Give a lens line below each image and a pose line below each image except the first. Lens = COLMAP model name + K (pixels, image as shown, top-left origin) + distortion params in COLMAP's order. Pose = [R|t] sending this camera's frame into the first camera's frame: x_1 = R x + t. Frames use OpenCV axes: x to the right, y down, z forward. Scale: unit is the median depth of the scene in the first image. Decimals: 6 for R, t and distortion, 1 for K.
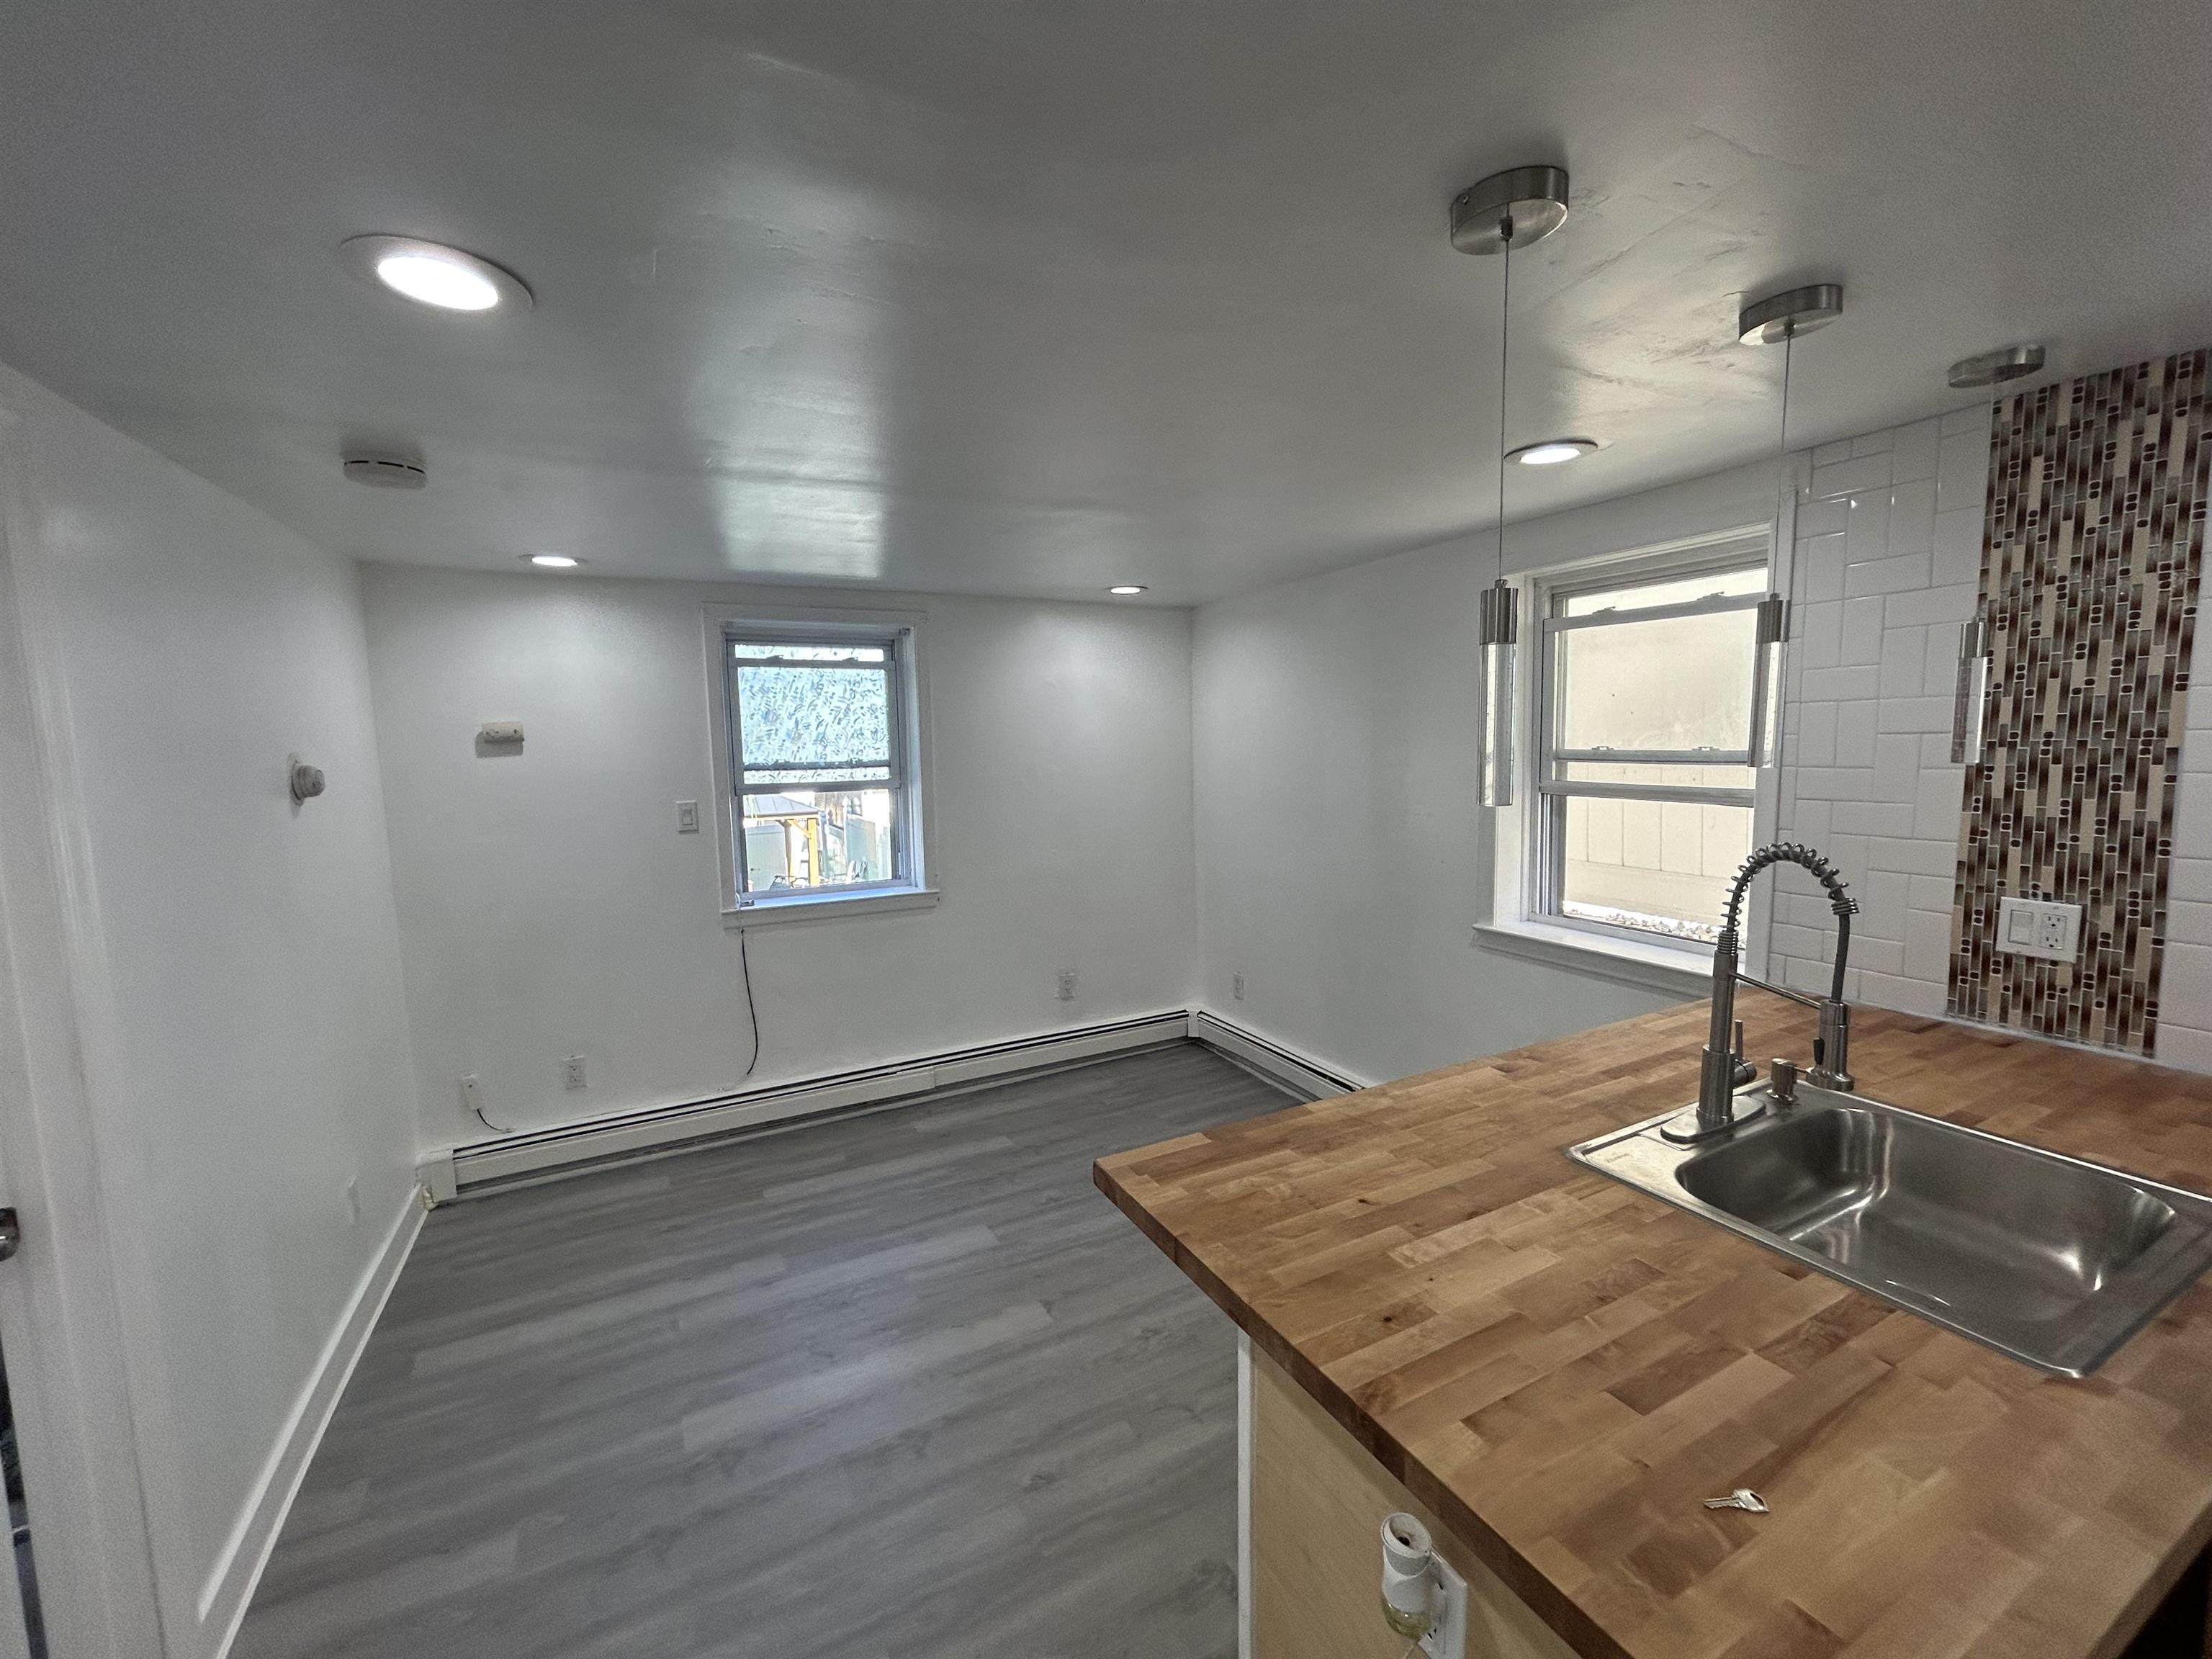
lens RADIAL K [[896.4, 0, 1106.0], [0, 896.4, 829.5], [0, 0, 1]] dist [0.006444, -0.004162]
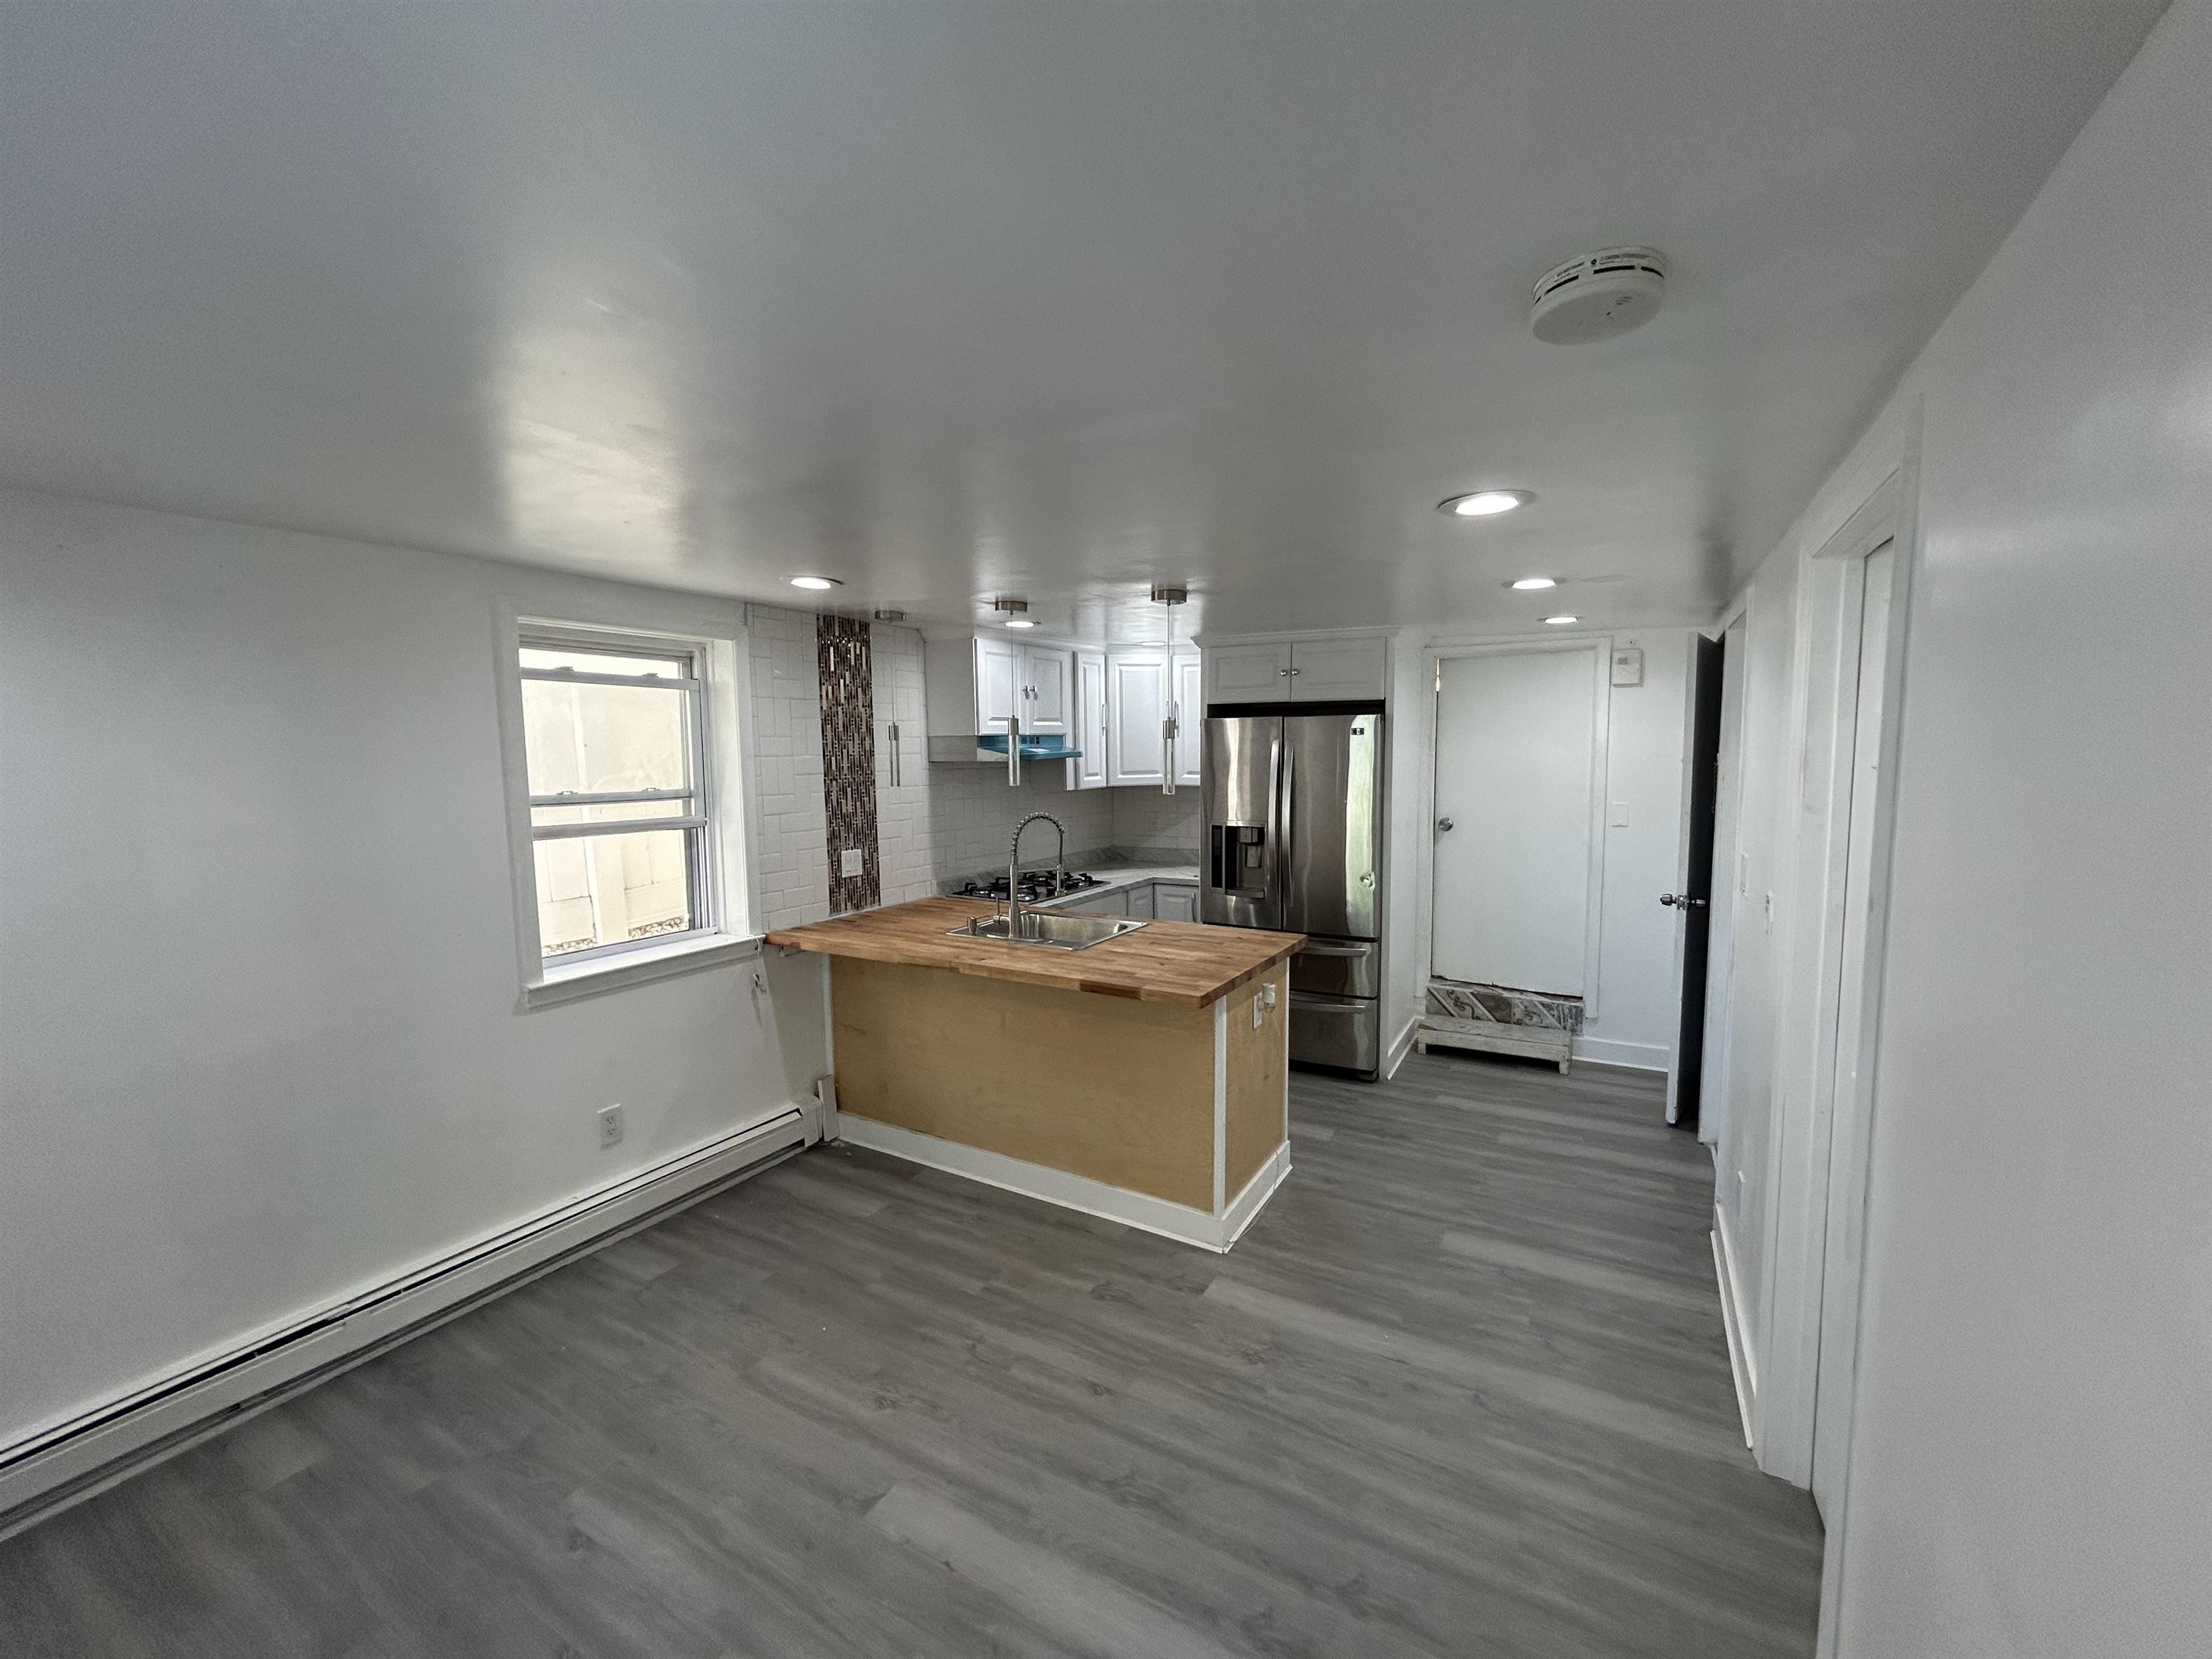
lens RADIAL K [[898.3, 0, 1106.0], [0, 898.3, 829.5], [0, 0, 1]] dist [-0.001063, 0.000149]
pose [[-0.531414, -0.047783, 0.845764, -1.117711], [0.108008, 0.986437, 0.123595, -0.170786], [-0.840199, 0.157029, -0.519045, 1.577260]]
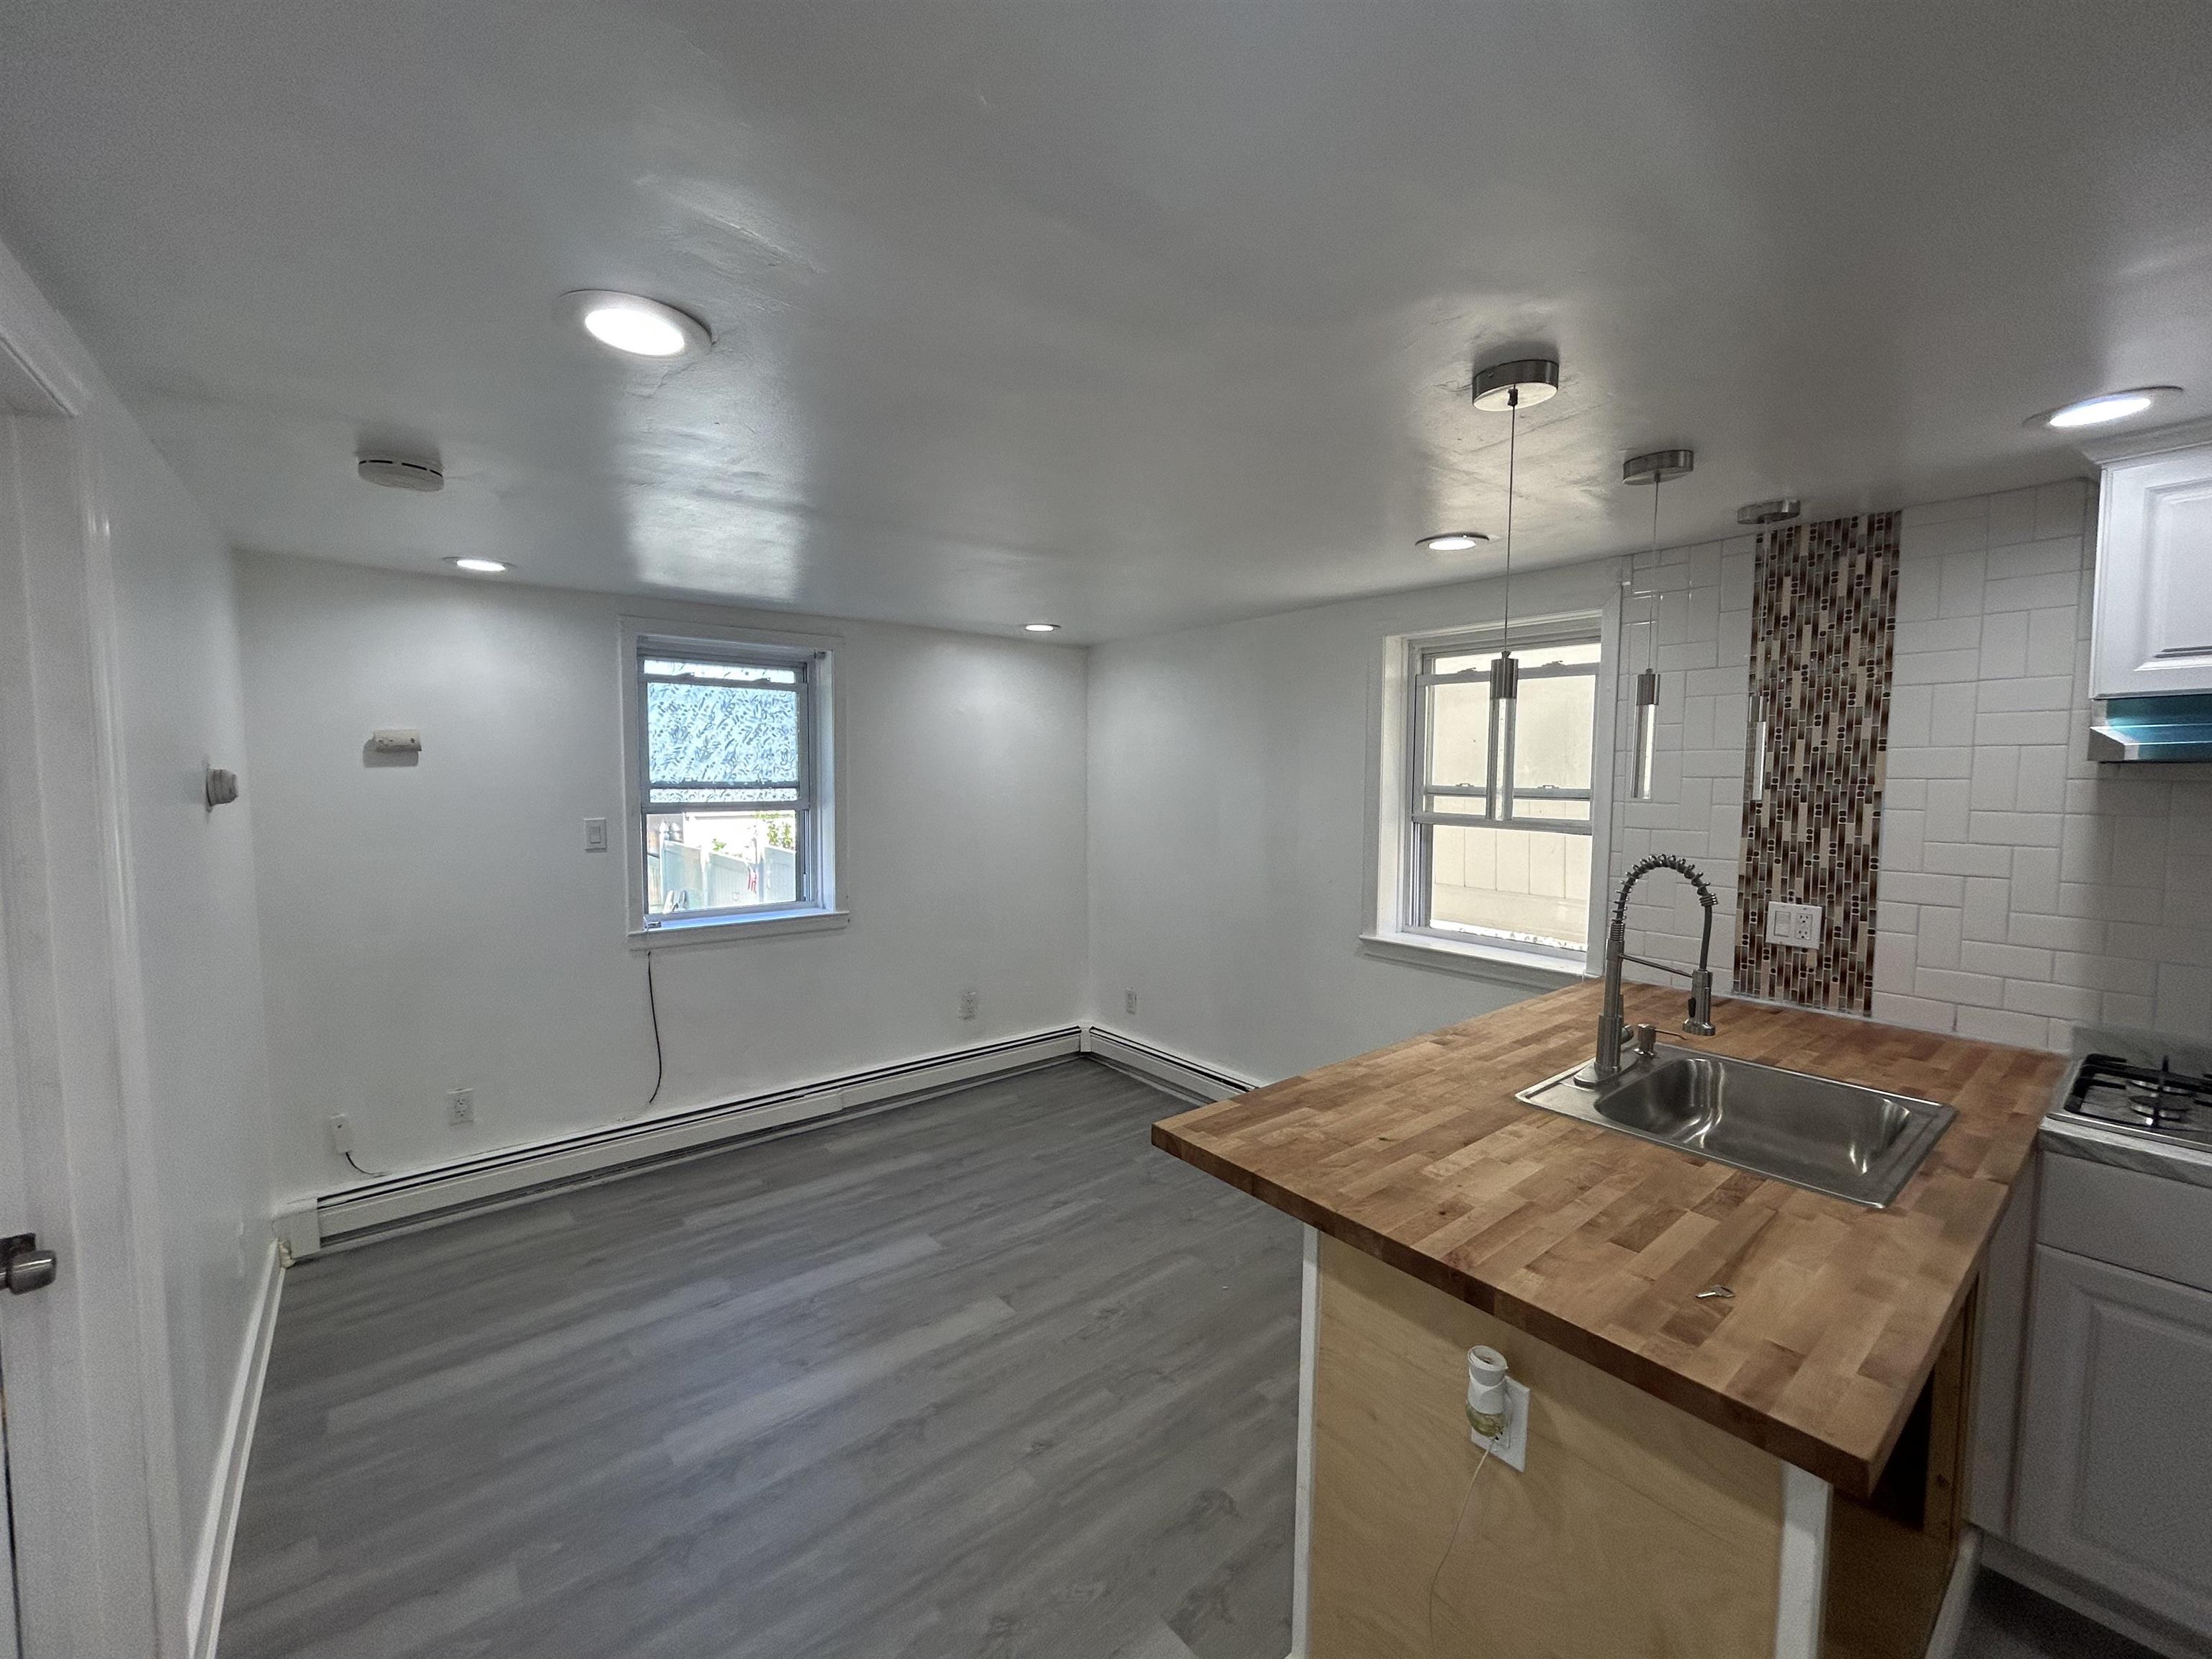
lens RADIAL K [[898.3, 0, 1106.0], [0, 898.3, 829.5], [0, 0, 1]] dist [-0.001063, 0.000149]
pose [[0.978945, 0.013104, 0.203702, -0.238375], [-0.005867, 0.999331, -0.036089, 0.022346], [-0.204038, 0.034134, 0.978368, -0.104751]]
